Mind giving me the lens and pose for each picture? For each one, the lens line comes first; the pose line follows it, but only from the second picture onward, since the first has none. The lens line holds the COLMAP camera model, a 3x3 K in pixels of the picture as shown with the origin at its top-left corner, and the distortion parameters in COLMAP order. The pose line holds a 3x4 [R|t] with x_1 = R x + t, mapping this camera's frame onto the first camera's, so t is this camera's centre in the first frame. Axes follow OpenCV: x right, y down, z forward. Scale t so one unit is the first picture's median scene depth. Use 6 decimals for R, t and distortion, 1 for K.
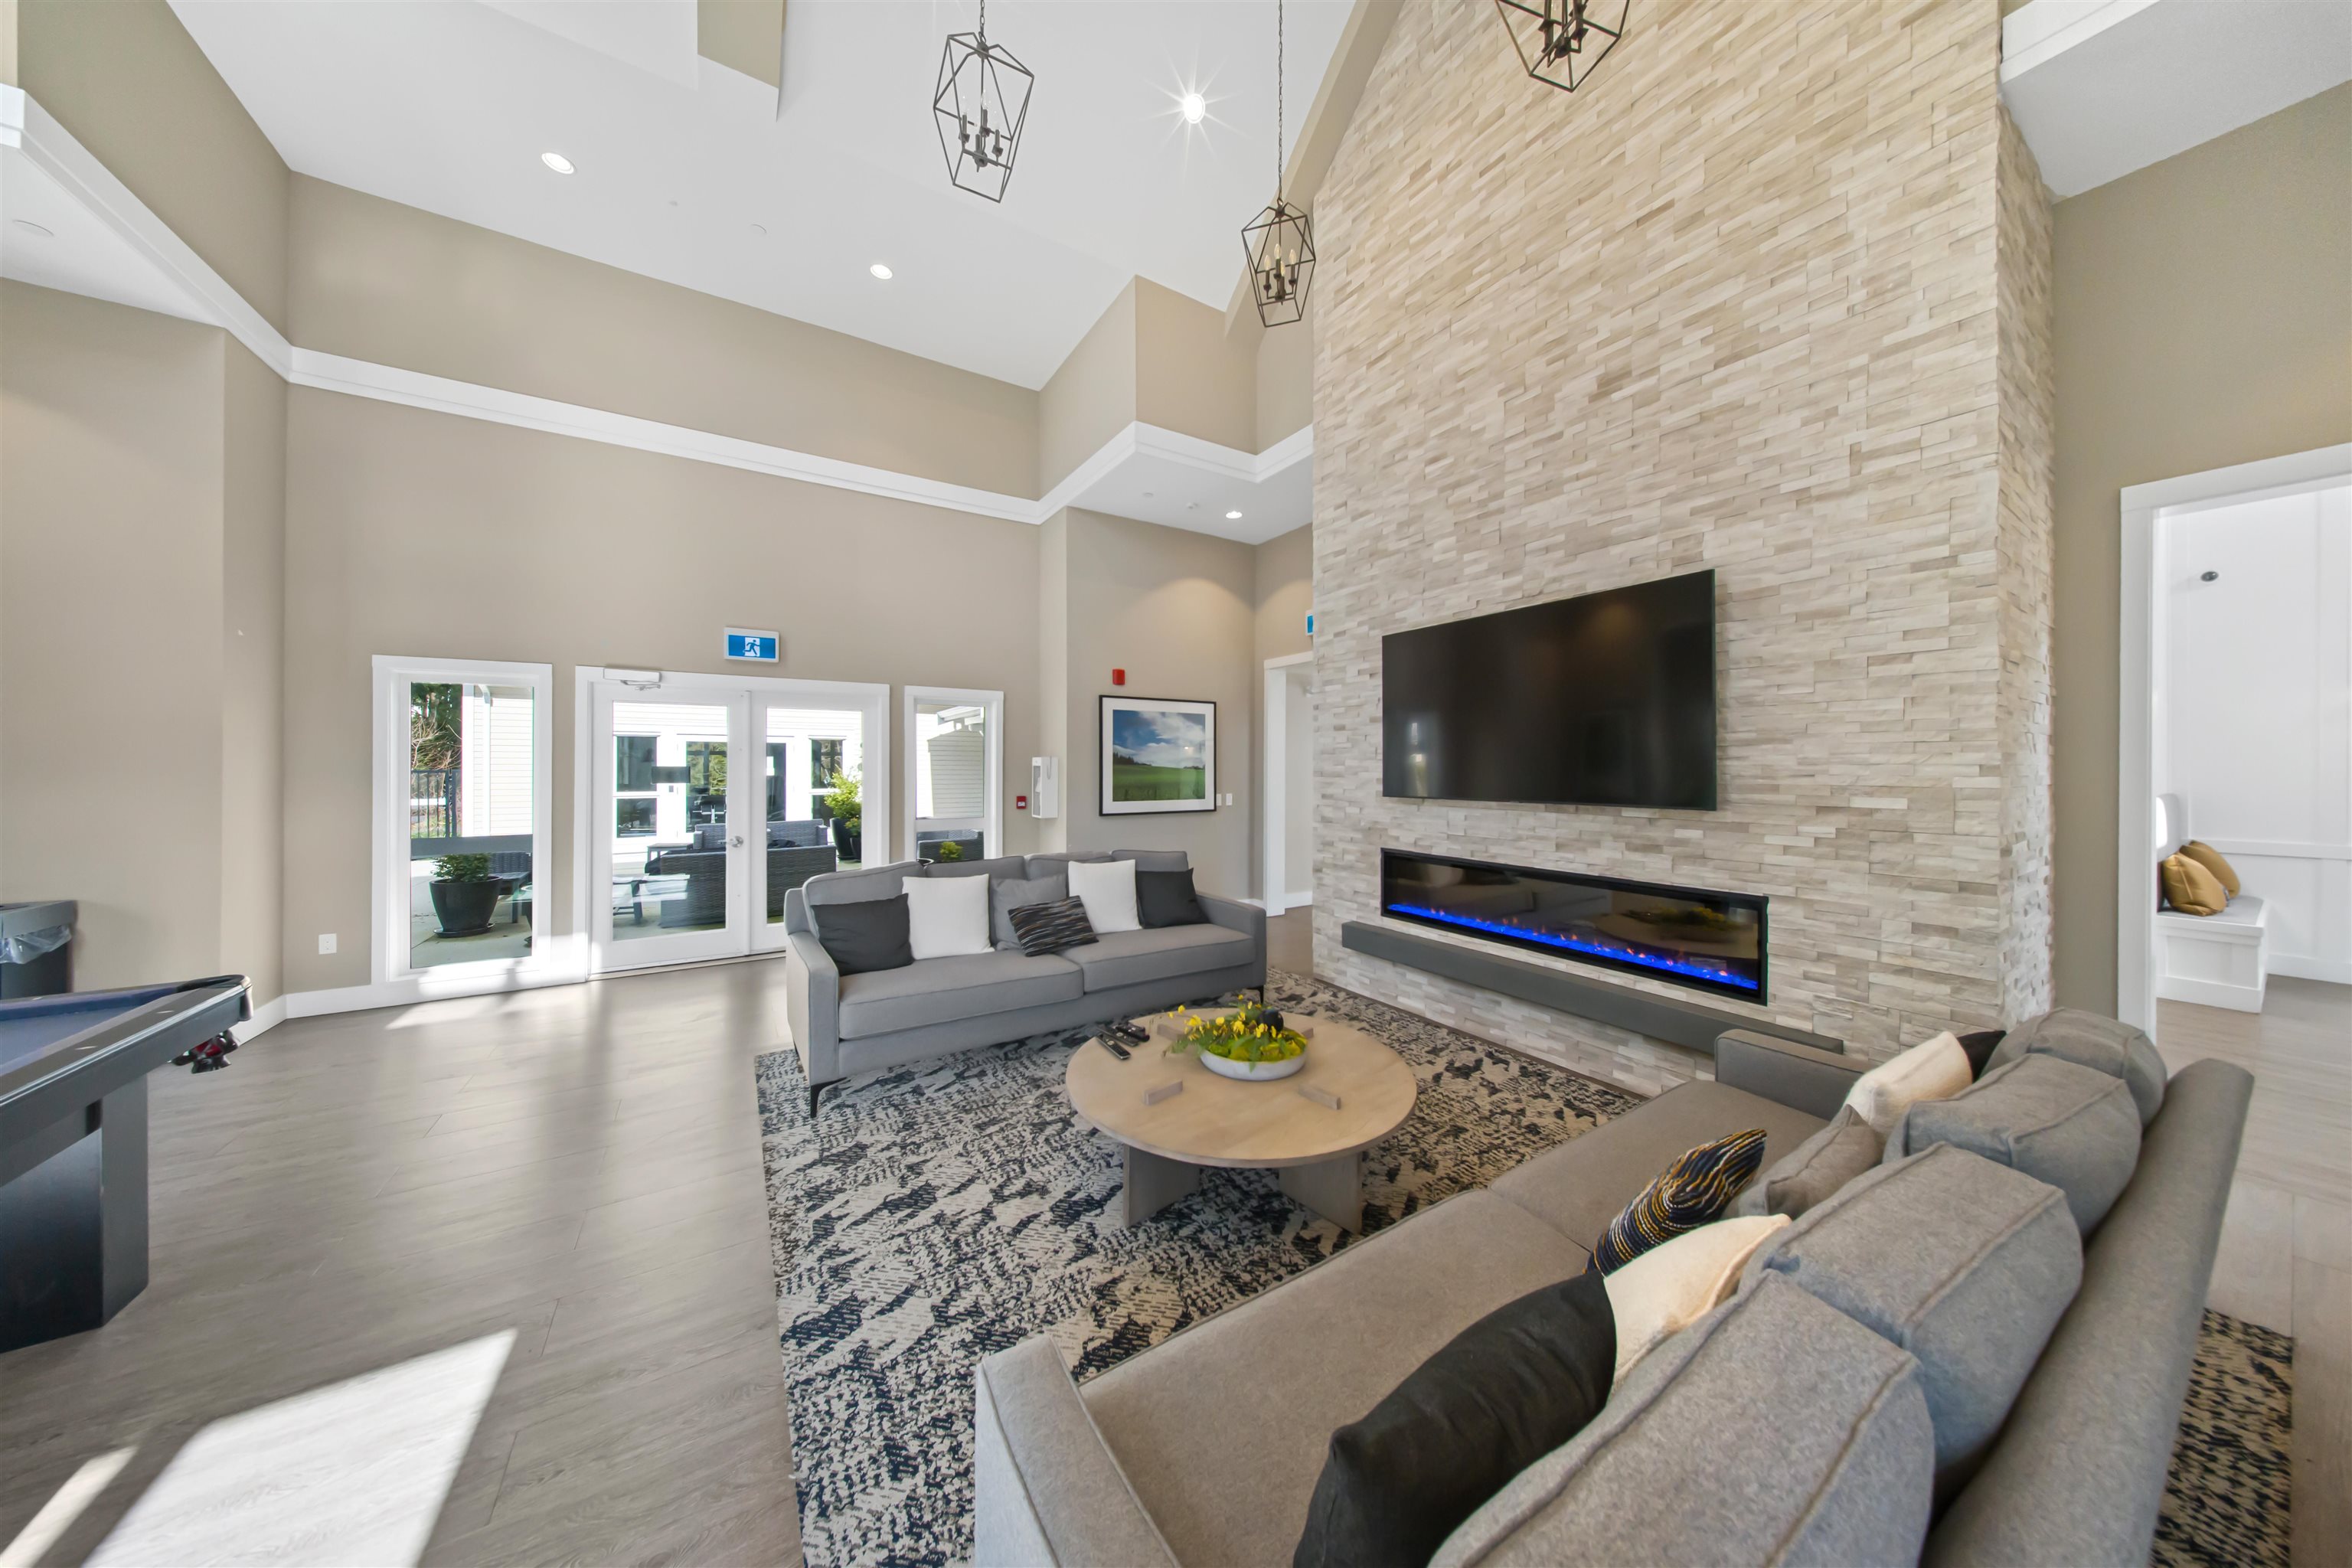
lens RADIAL K [[716.7, 0, 1175.2], [0, 716.7, 767.7], [0, 0, 1]] dist [-0.000509, -0.000114]
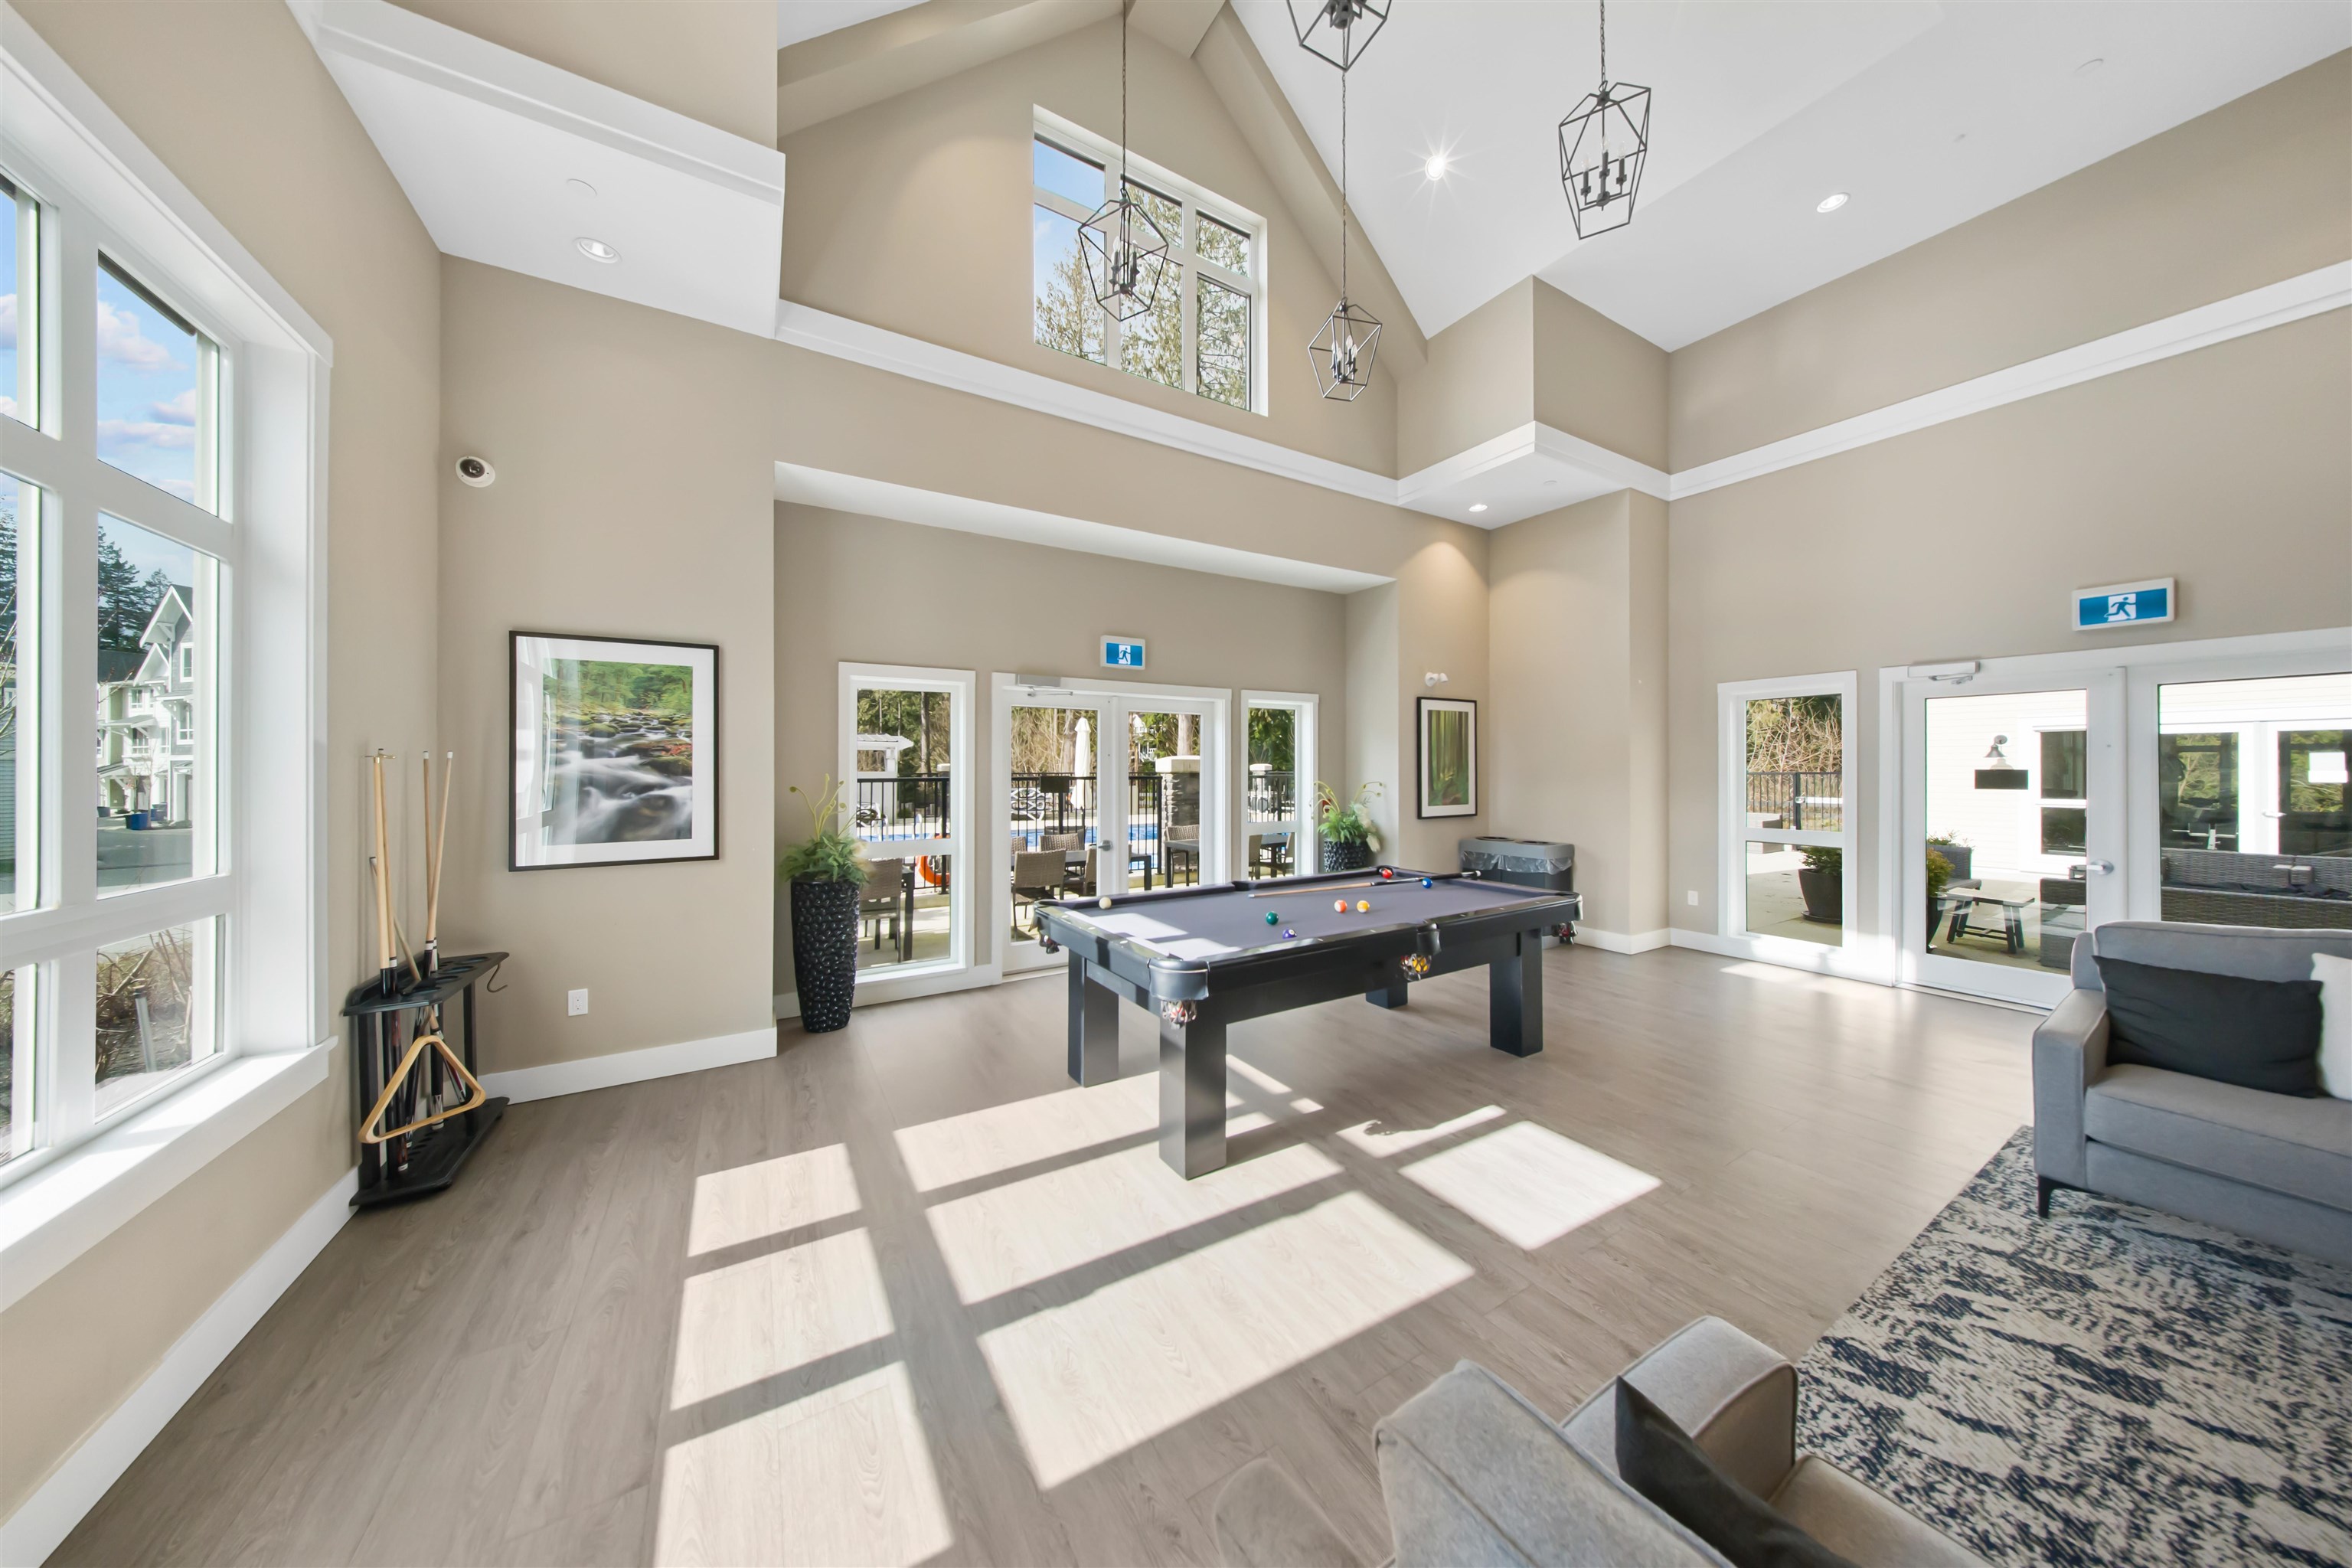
lens RADIAL K [[716.7, 0, 1175.2], [0, 716.7, 767.7], [0, 0, 1]] dist [-0.000509, -0.000114]
pose [[-0.034783, -0.001540, -0.999394, 0.386563], [-0.000330, 0.999999, -0.001530, -0.002541], [0.999395, 0.000276, -0.034783, 0.096519]]
